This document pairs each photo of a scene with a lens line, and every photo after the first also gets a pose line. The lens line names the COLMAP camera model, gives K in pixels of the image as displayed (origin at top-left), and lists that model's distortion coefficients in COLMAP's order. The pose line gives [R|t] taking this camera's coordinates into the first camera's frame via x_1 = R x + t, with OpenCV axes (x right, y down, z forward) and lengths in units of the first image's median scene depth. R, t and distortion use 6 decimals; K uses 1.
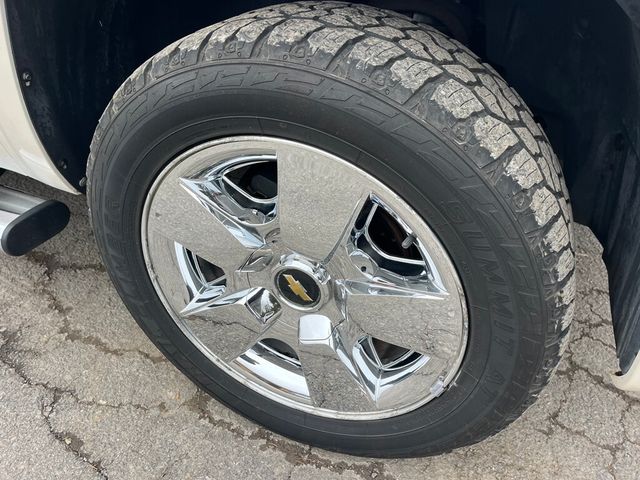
lens RADIAL K [[490.0, 0, 325.7], [0, 490.0, 246.5], [0, 0, 1]] dist [0.052208, -0.058937]
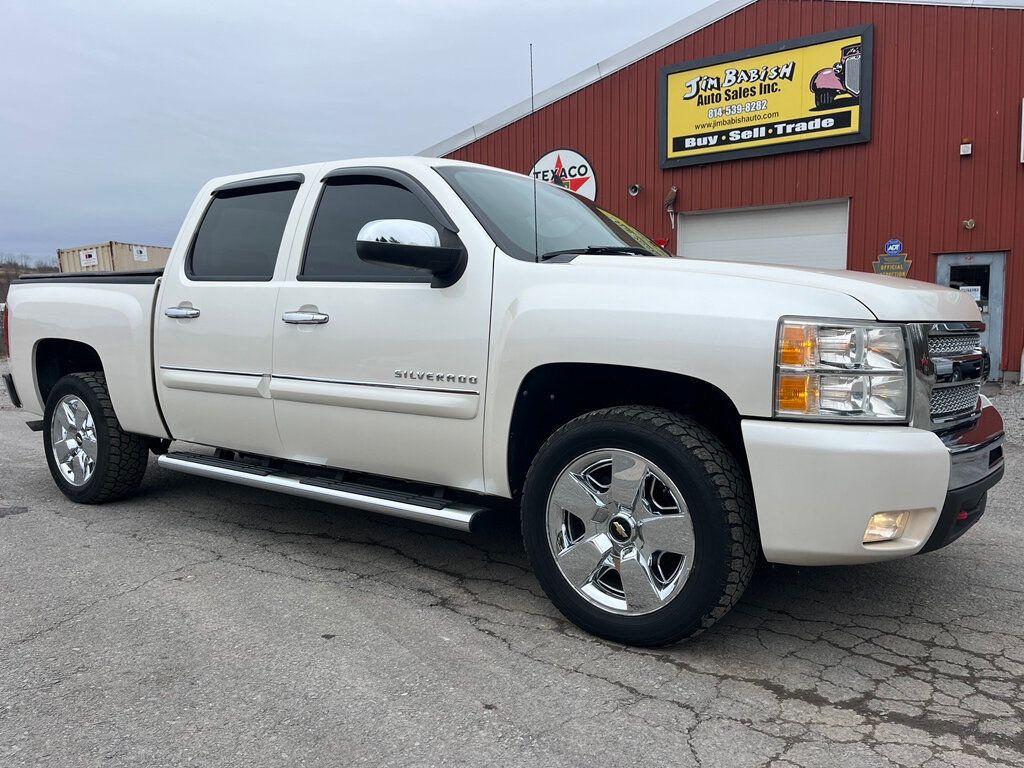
lens RADIAL K [[784.0, 0, 517.1], [0, 784.0, 380.1], [0, 0, 1]] dist [0.052208, -0.058937]
pose [[0.966428, -0.019978, -0.256158, 0.378496], [-0.121020, 0.844061, -0.522412, 1.330090], [0.226650, 0.535874, 0.813307, -2.089589]]
